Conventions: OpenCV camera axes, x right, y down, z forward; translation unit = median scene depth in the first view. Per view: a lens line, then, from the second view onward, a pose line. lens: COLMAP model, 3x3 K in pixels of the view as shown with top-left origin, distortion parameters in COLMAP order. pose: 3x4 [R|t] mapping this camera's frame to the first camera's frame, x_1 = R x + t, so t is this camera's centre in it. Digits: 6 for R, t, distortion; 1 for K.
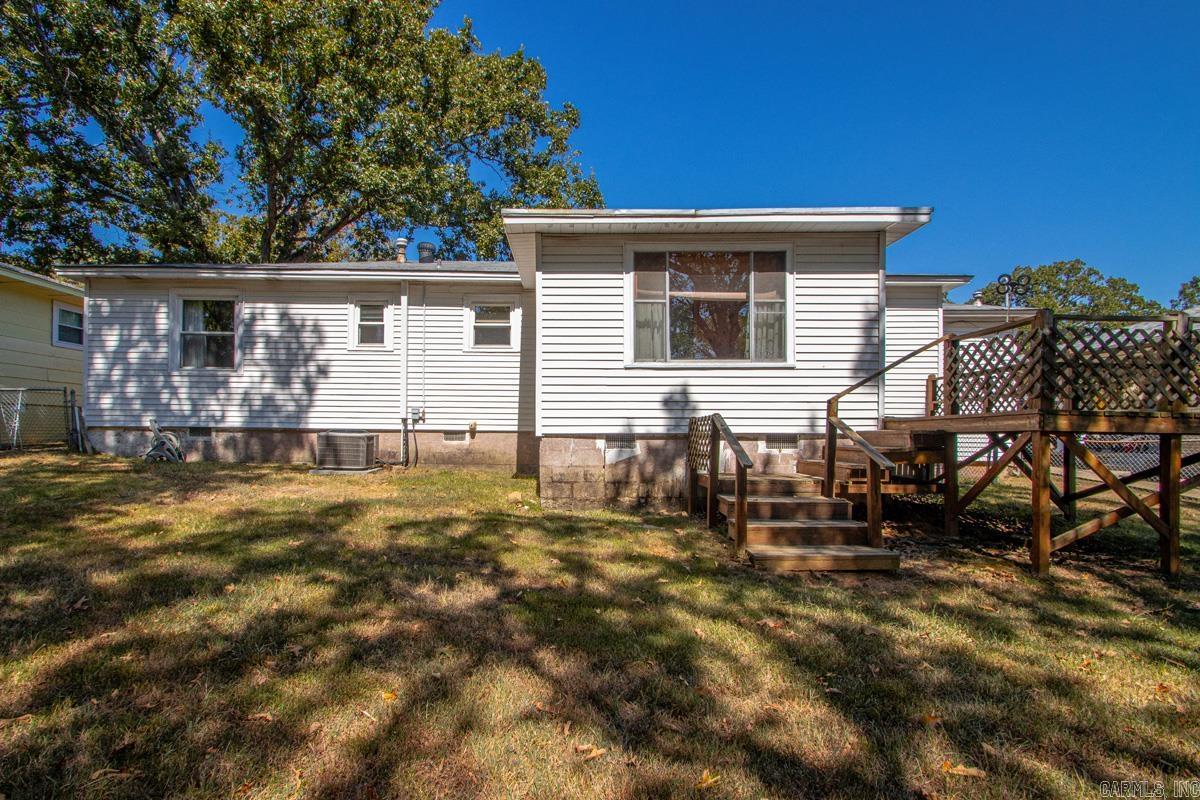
lens RADIAL K [[554.6, 0, 588.1], [0, 554.6, 423.3], [0, 0, 1]] dist [0.000635, -0.005397]
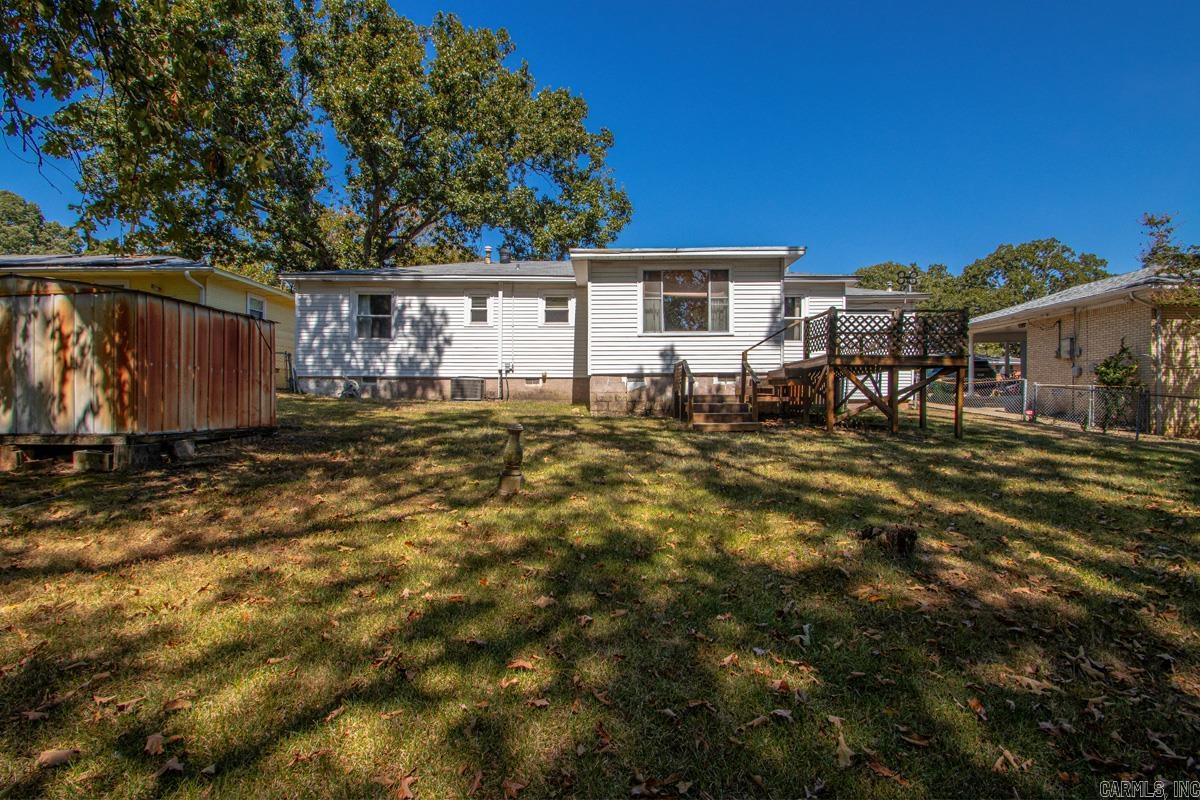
lens RADIAL K [[554.6, 0, 596.0], [0, 554.6, 402.1], [0, 0, 1]] dist [0.000635, -0.005397]
pose [[0.998718, -0.001623, -0.050590, 0.015277], [0.002467, 0.999859, 0.016632, 0.056289], [0.050556, -0.016735, 0.998581, -0.544632]]
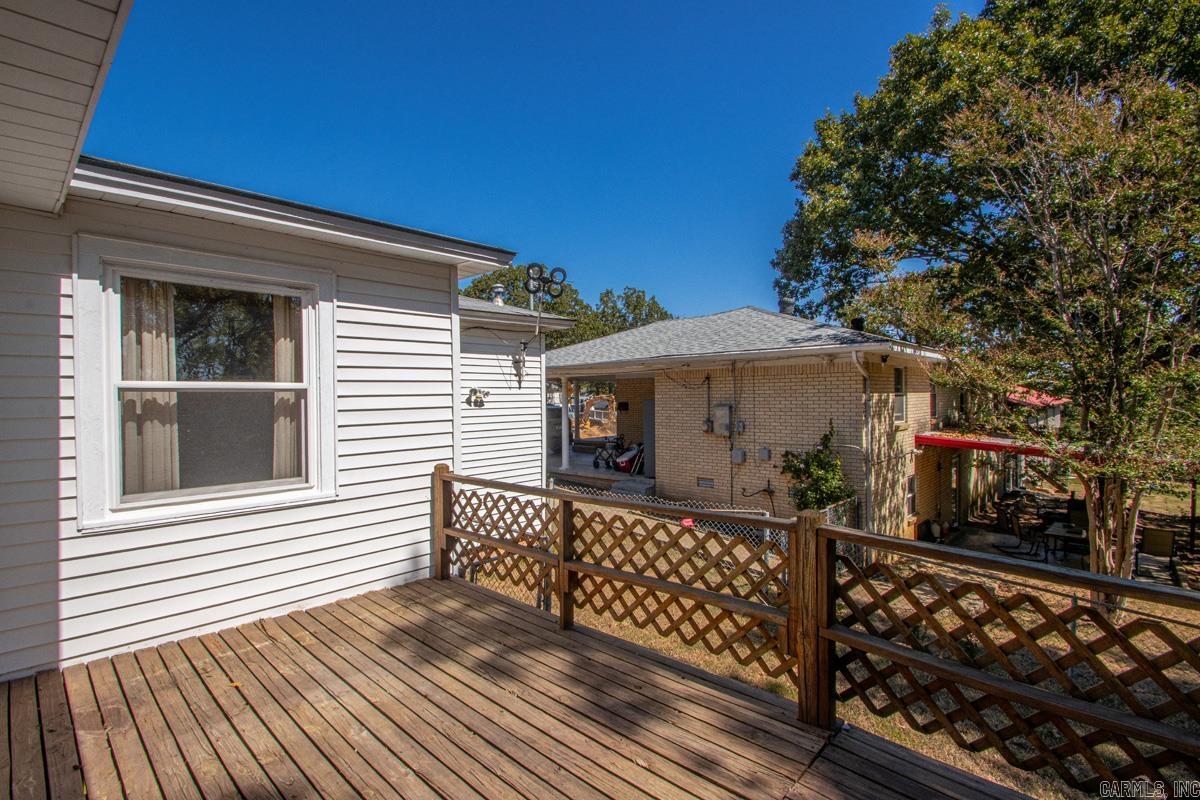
lens RADIAL K [[554.6, 0, 594.6], [0, 554.6, 400.6], [0, 0, 1]] dist [0.000635, -0.005397]
pose [[0.676715, -0.024883, 0.735824, 0.318529], [0.013104, 0.999677, 0.021754, -0.122533], [-0.736128, -0.005079, 0.676823, 0.514054]]
